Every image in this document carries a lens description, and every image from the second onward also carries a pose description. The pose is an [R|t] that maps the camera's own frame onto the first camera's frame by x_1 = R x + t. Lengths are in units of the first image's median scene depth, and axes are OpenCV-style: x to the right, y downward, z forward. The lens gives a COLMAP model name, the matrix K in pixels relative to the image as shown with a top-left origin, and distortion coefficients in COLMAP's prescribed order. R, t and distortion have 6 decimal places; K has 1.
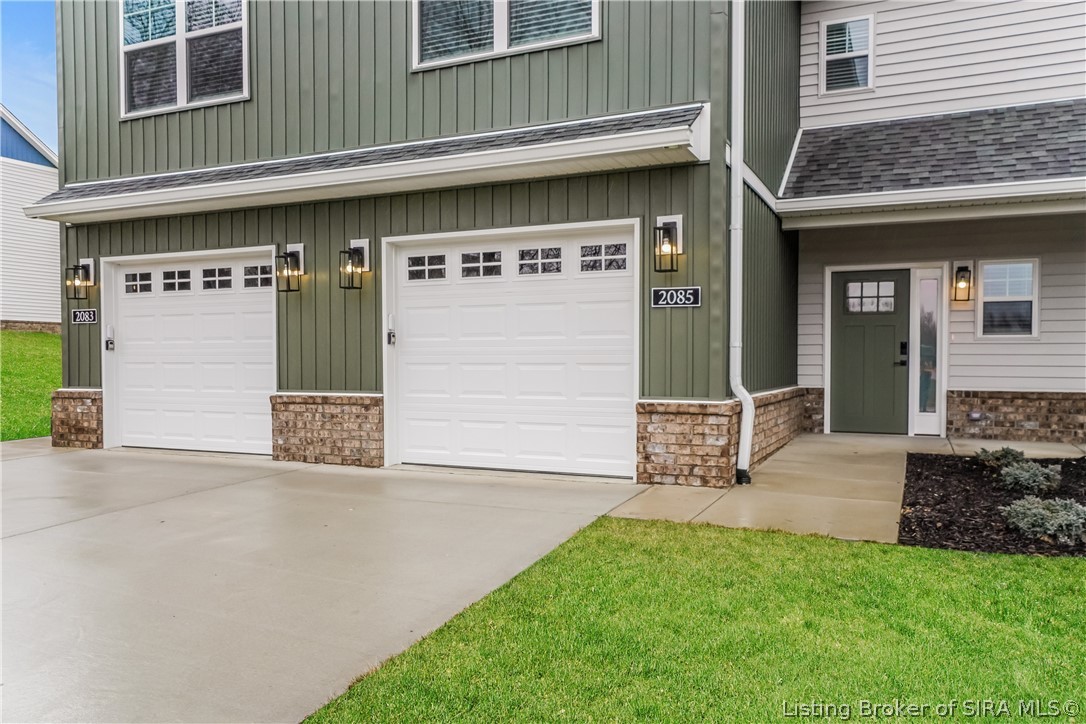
lens RADIAL K [[811.6, 0, 543.0], [0, 811.6, 362.0], [0, 0, 1]] dist [0.023167, 0.002888]
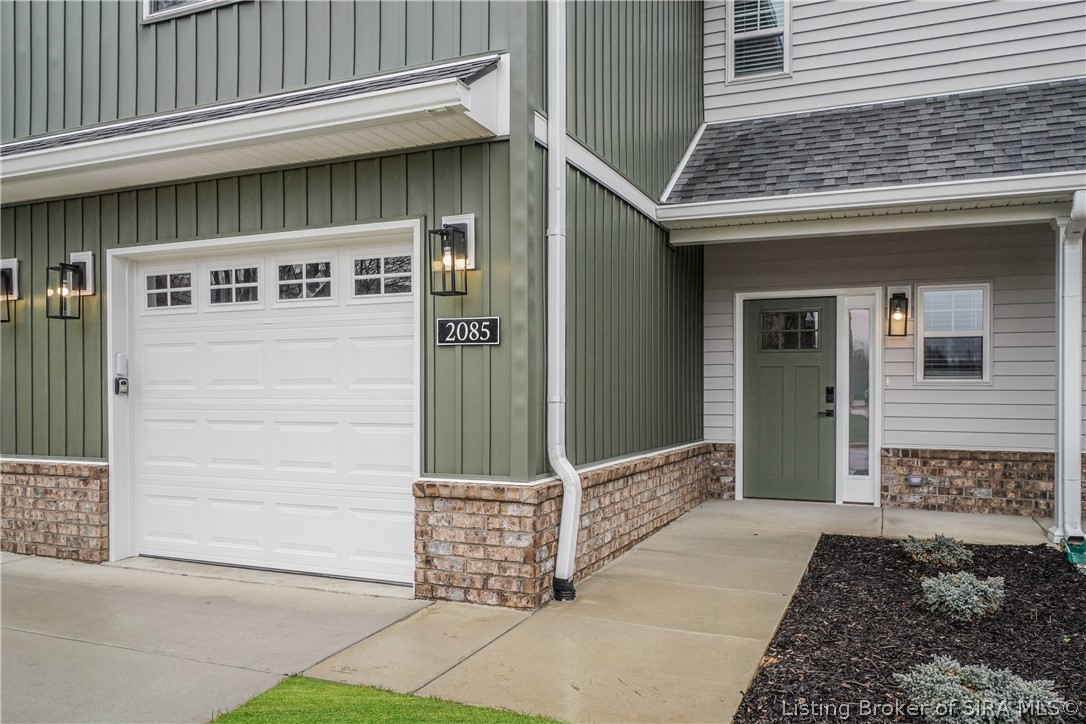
lens RADIAL K [[826.3, 0, 544.2], [0, 826.3, 381.0], [0, 0, 1]] dist [0.004502, 0.004198]
pose [[0.999699, 0.000027, 0.024551, 0.171172], [0.000380, 0.999862, -0.016582, -0.020451], [-0.024548, 0.016586, 0.999561, 0.233419]]
